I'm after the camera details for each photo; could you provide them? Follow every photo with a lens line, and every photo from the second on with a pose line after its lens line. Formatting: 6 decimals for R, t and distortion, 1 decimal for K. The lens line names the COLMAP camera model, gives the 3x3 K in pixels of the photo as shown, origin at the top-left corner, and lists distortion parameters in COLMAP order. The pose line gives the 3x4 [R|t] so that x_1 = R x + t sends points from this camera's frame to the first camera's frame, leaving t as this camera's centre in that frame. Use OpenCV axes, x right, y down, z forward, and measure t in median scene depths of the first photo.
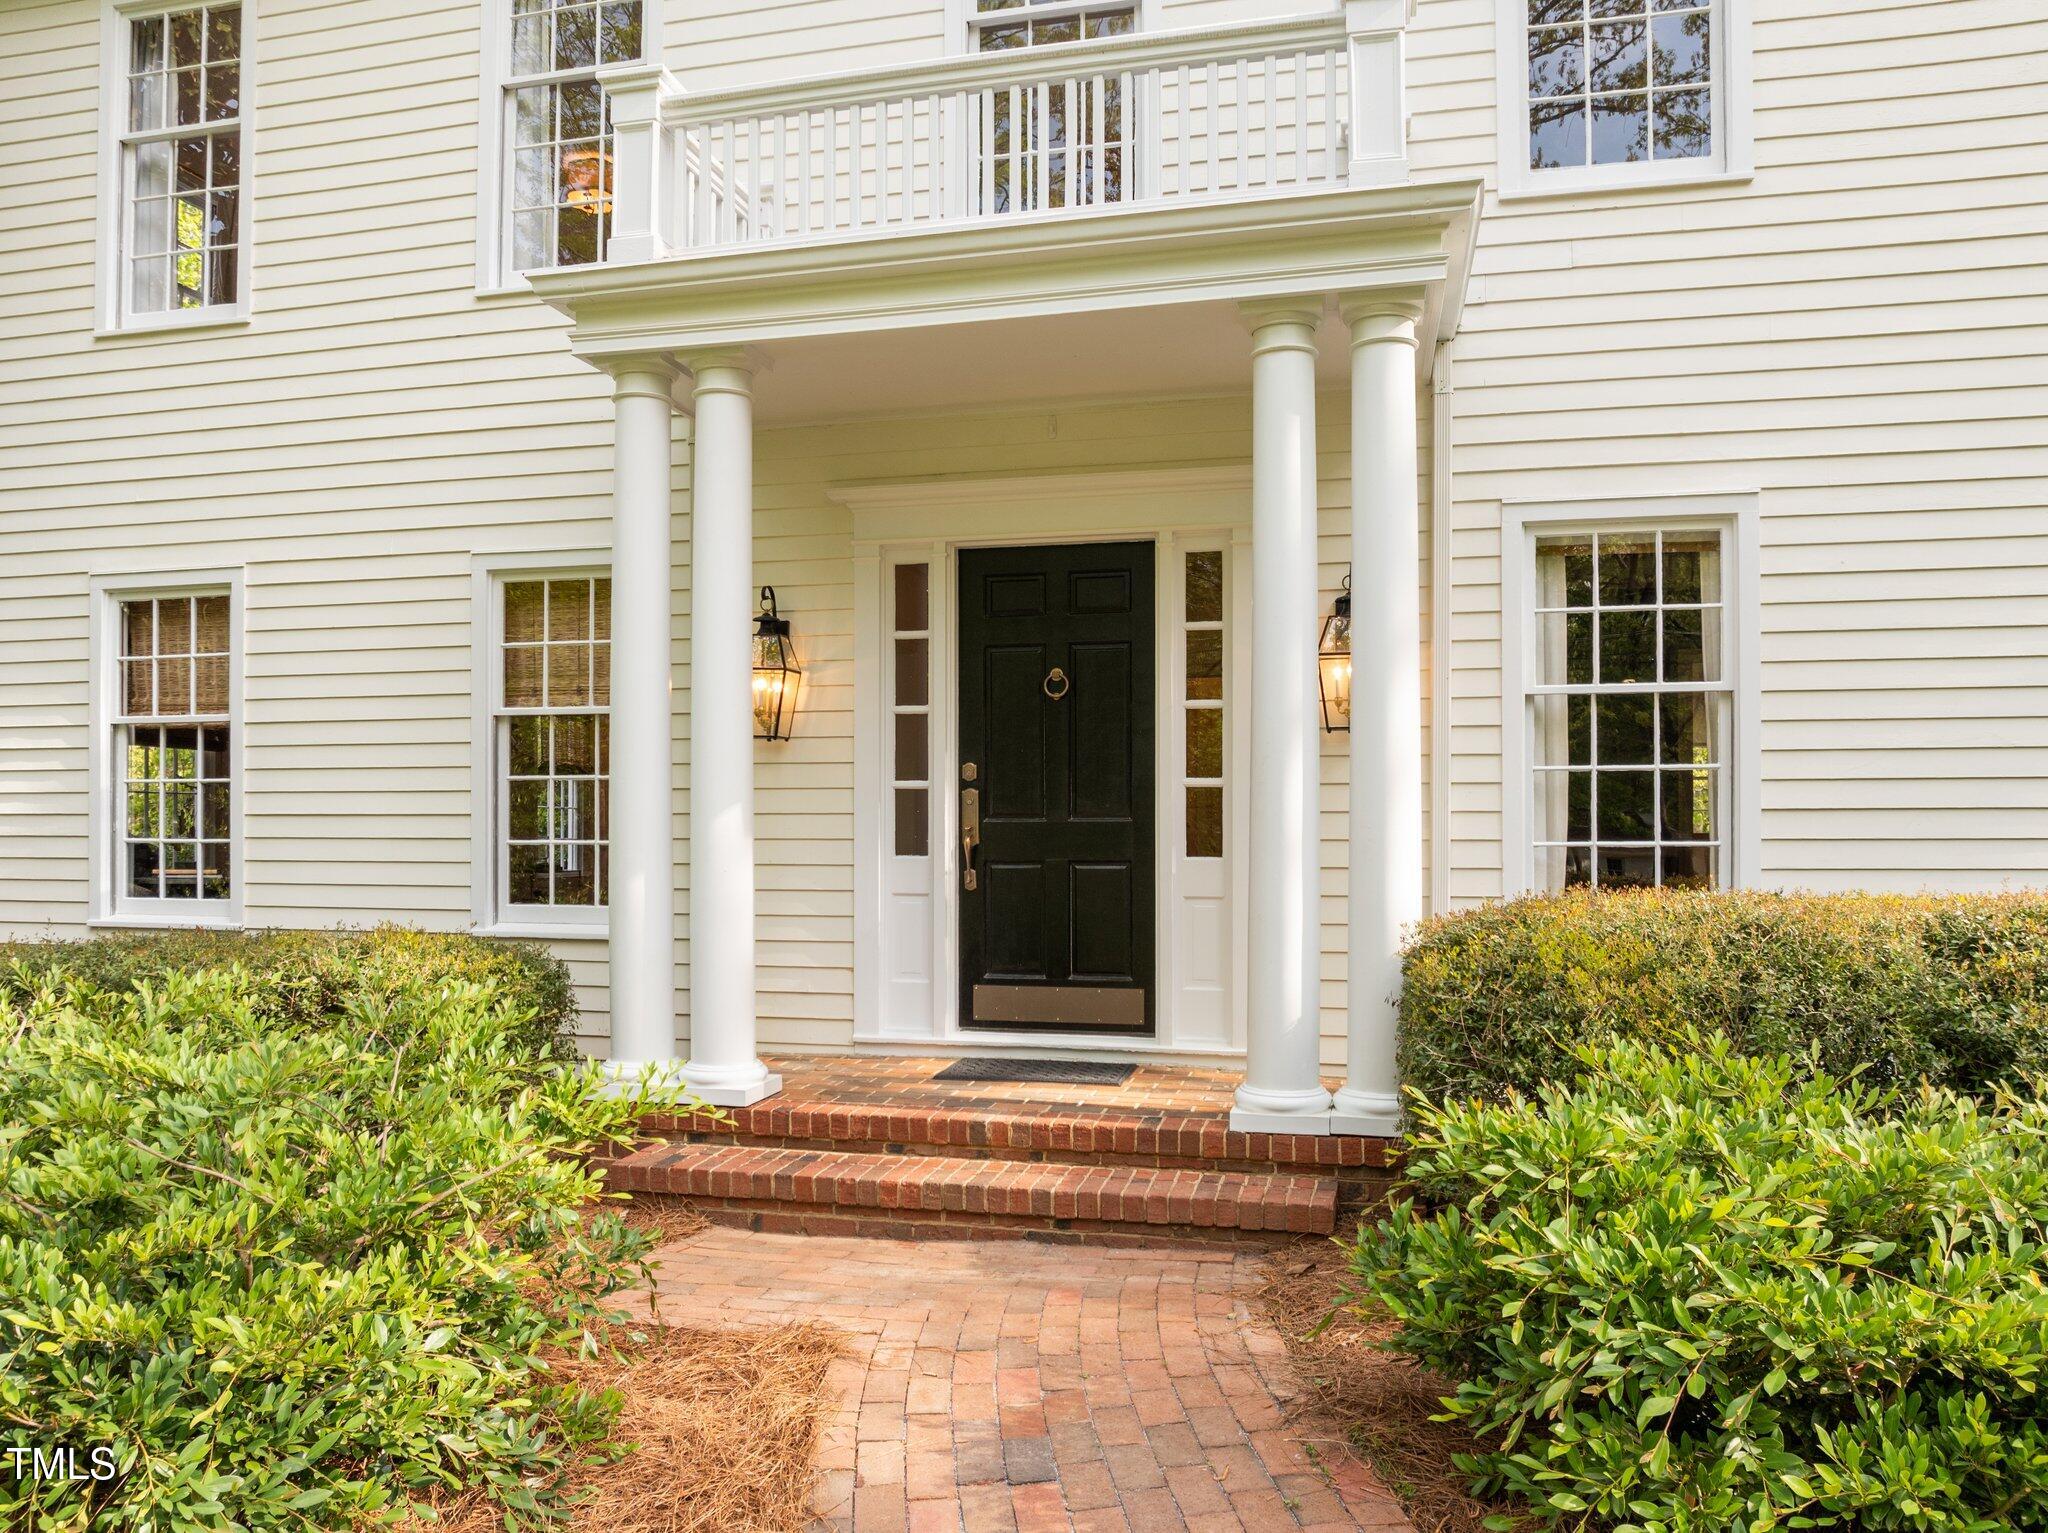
lens RADIAL K [[1455.0, 0, 1029.7], [0, 1455.0, 815.2], [0, 0, 1]] dist [-0.017749, -0.002537]
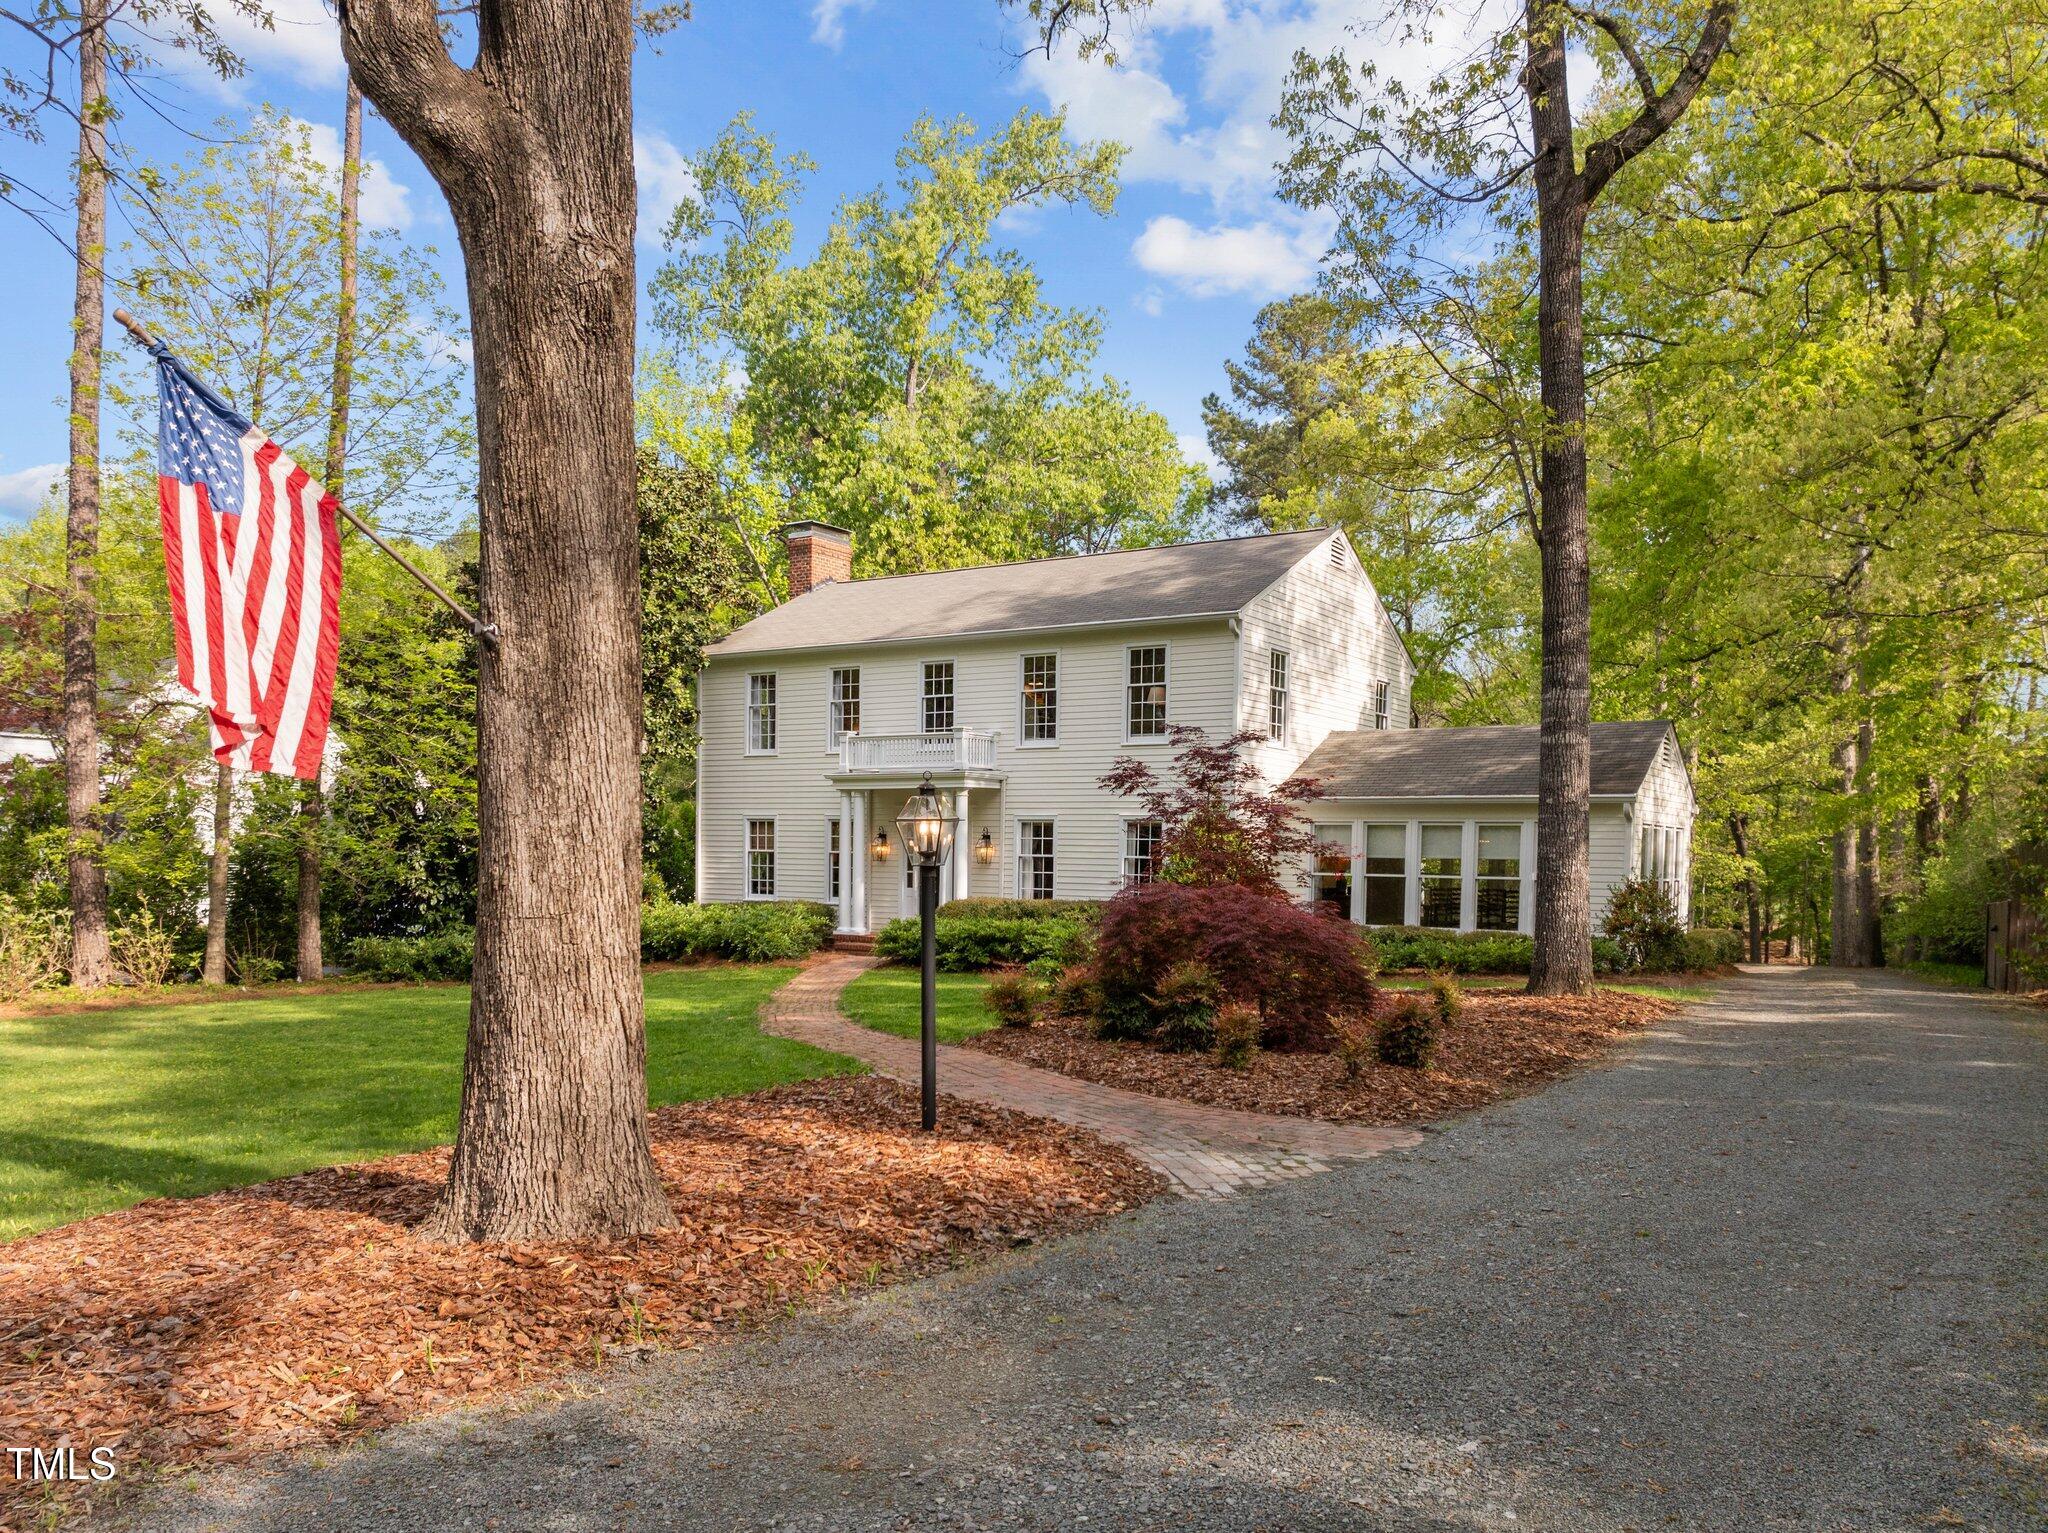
lens RADIAL K [[1469.7, 0, 1043.4], [0, 1469.7, 1004.7], [0, 0, 1]] dist [-0.000133, 0.001458]
pose [[0.943650, 0.051460, -0.326920, 1.794609], [-0.018578, 0.994516, 0.102921, -0.086787], [0.330423, -0.091048, 0.939431, -3.124020]]
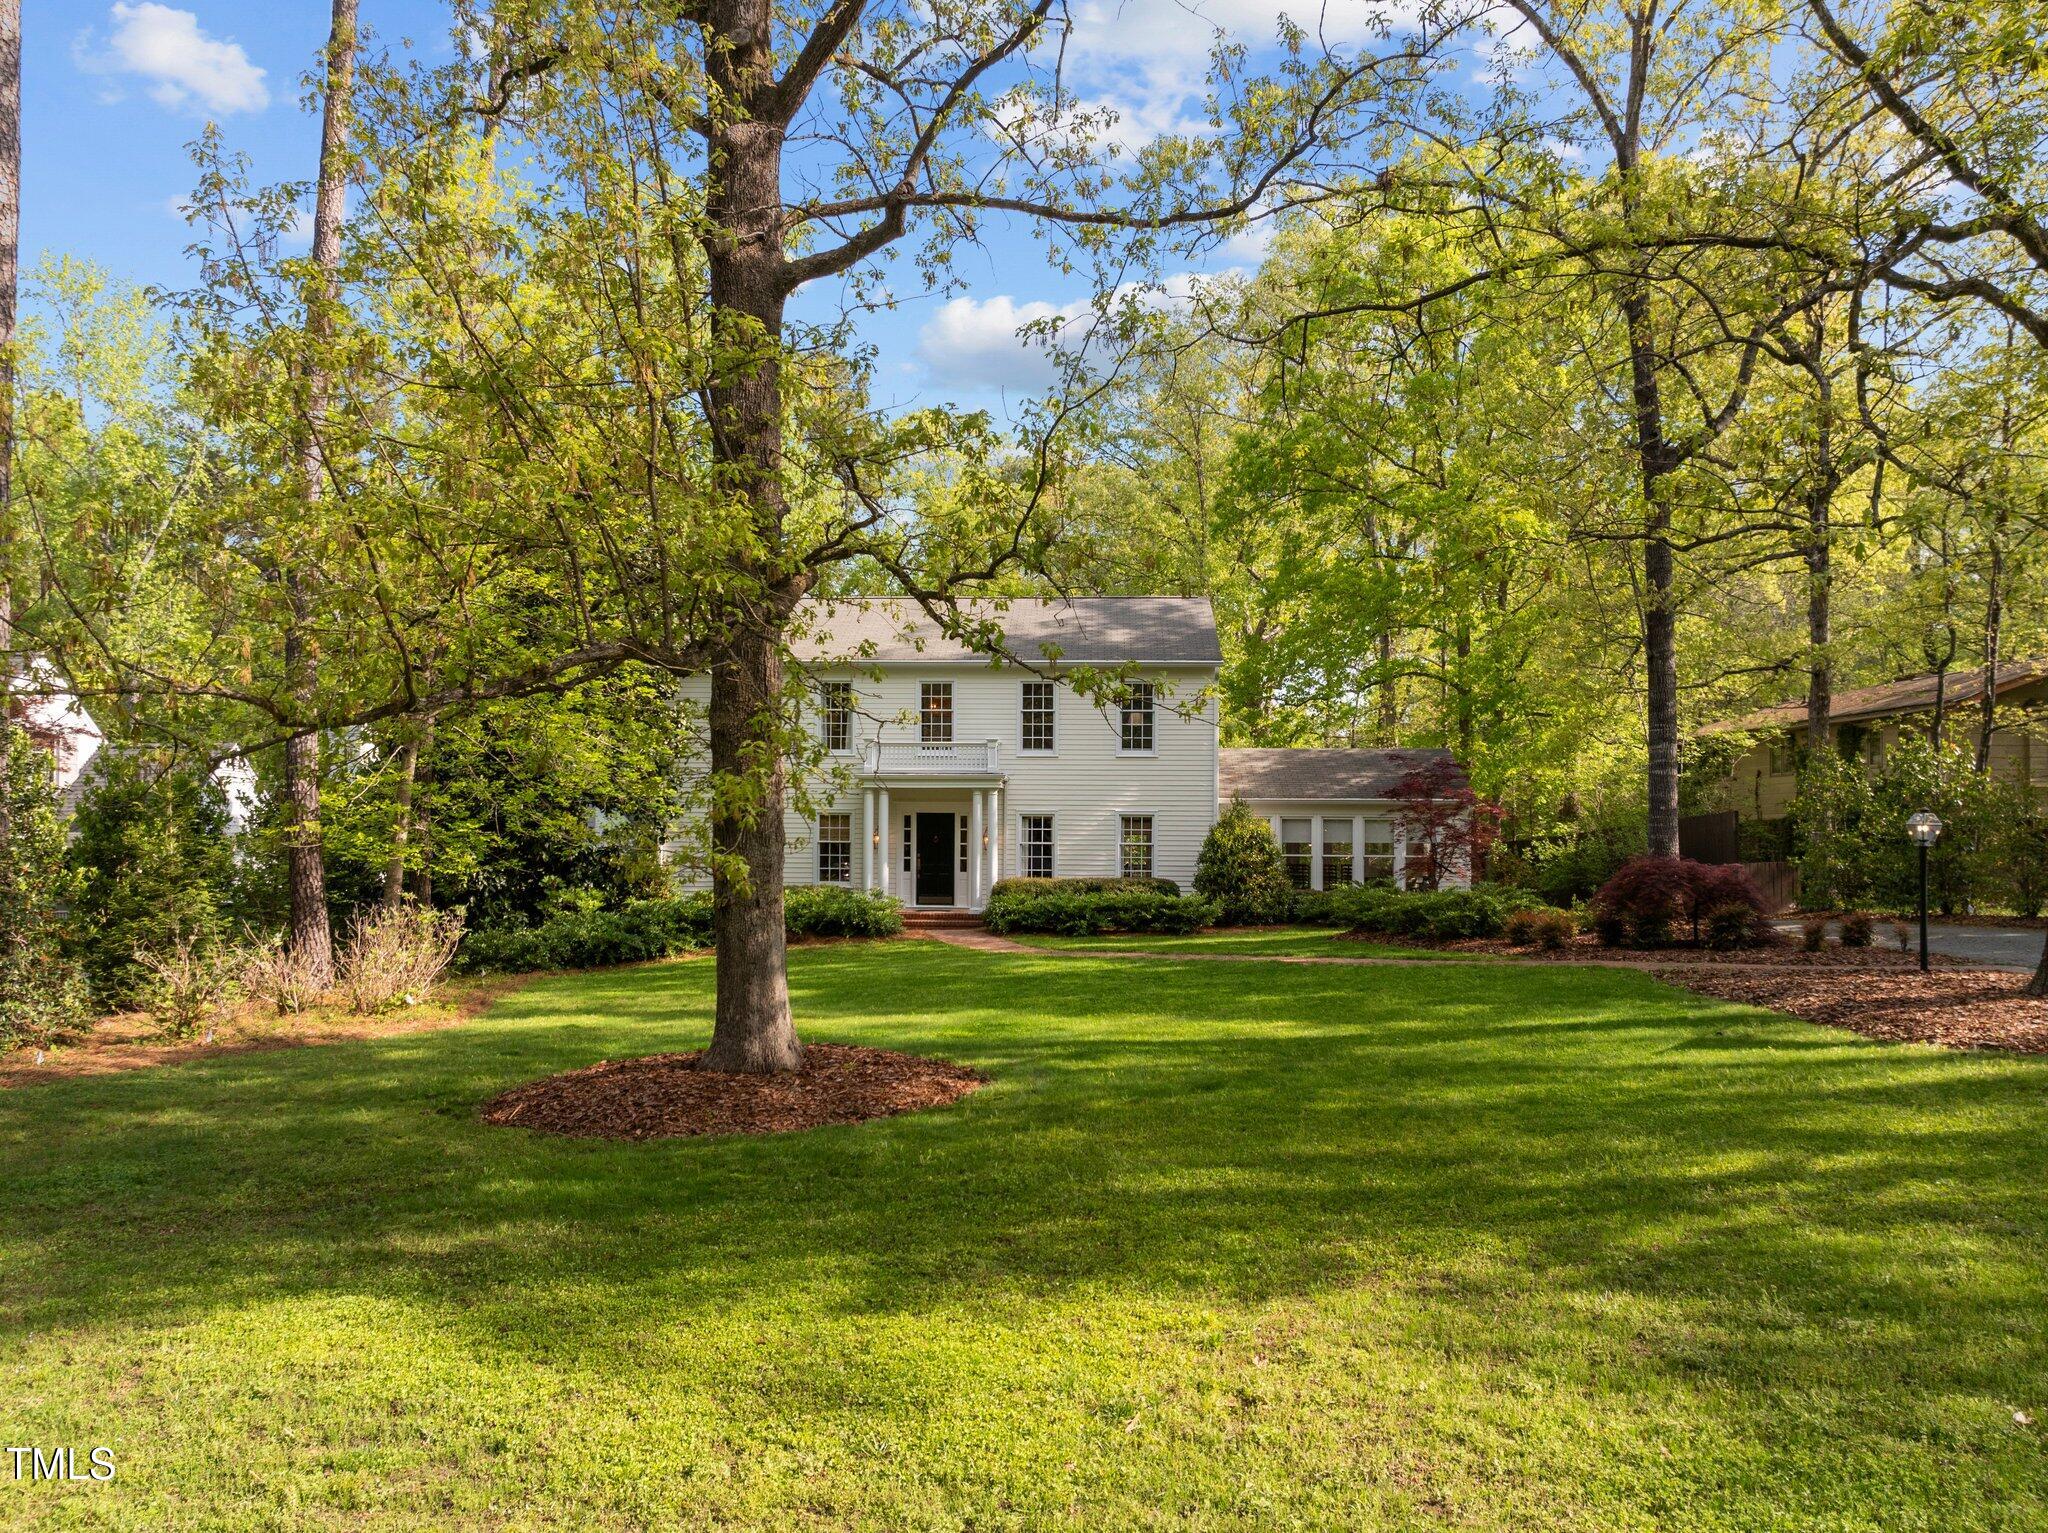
lens RADIAL K [[1445.5, 0, 1034.7], [0, 1445.5, 870.9], [0, 0, 1]] dist [-0.003922, -0.002289]
pose [[0.981803, 0.006998, 0.189773, -0.612585], [-0.010113, 0.999830, 0.015448, -0.058504], [-0.189633, -0.017086, 0.981706, -4.140014]]
